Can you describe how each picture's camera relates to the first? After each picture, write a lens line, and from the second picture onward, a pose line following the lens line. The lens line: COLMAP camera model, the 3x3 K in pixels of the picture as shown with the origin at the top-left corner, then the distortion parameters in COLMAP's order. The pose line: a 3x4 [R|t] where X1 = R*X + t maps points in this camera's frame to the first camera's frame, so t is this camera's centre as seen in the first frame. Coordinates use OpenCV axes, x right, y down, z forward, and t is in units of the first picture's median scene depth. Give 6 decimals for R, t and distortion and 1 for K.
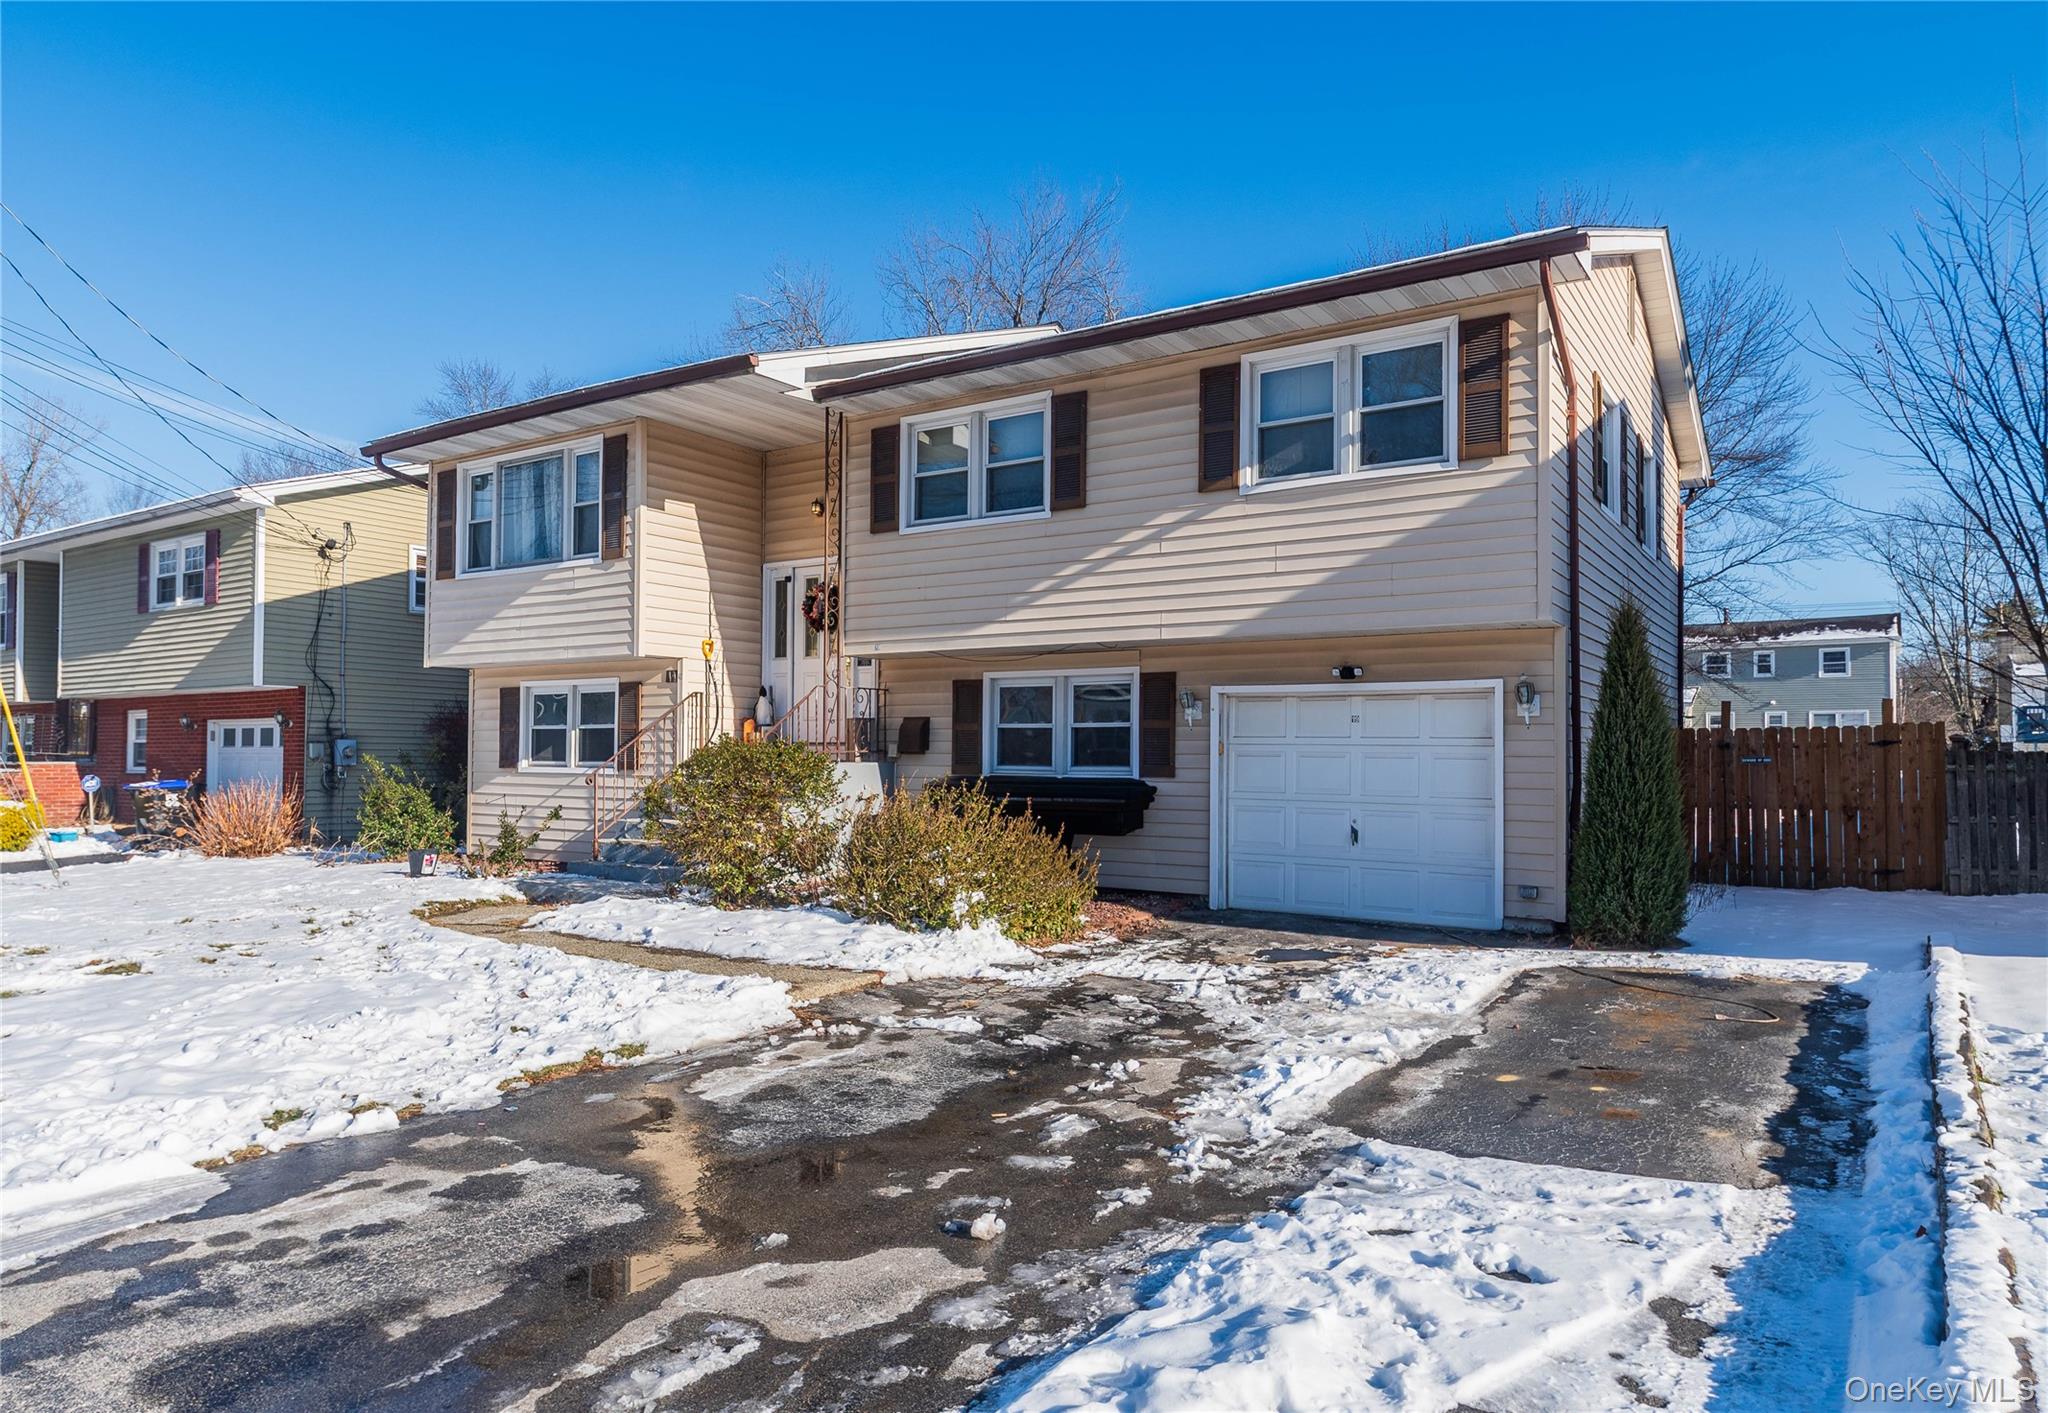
lens RADIAL K [[1281.3, 0, 1024.4], [0, 1281.3, 738.2], [0, 0, 1]] dist [0.000830, -0.000122]
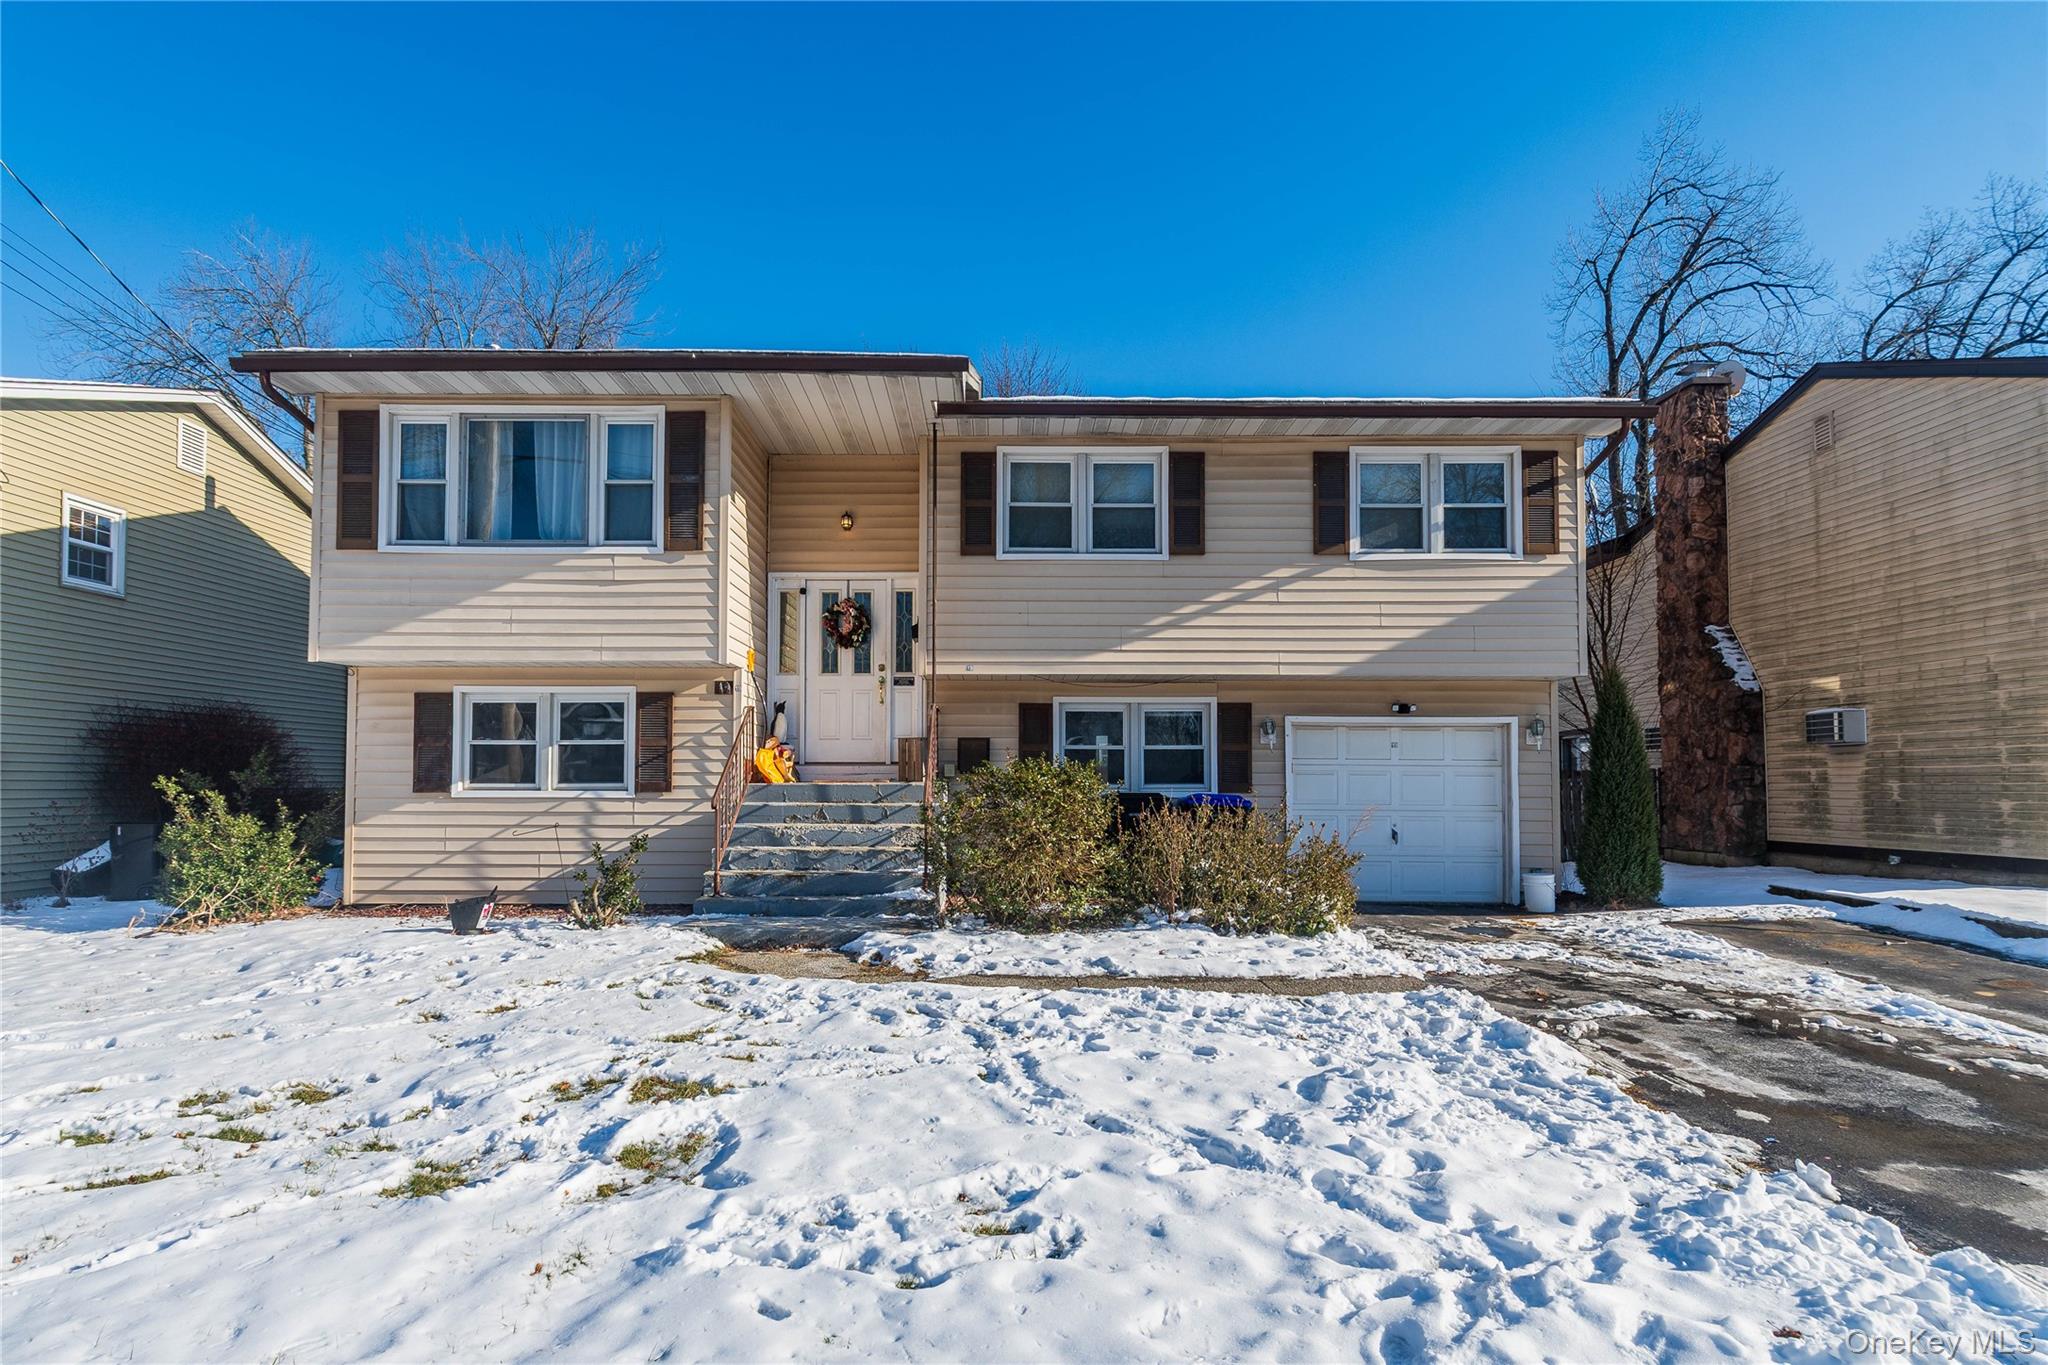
lens RADIAL K [[1079.7, 0, 1019.6], [0, 1079.7, 750.0], [0, 0, 1]] dist [0.002336, 0.000503]
pose [[0.830154, 0.010676, 0.557431, -0.599599], [-0.003843, 0.999902, -0.013427, 0.005287], [-0.557520, 0.009005, 0.830114, 0.292195]]
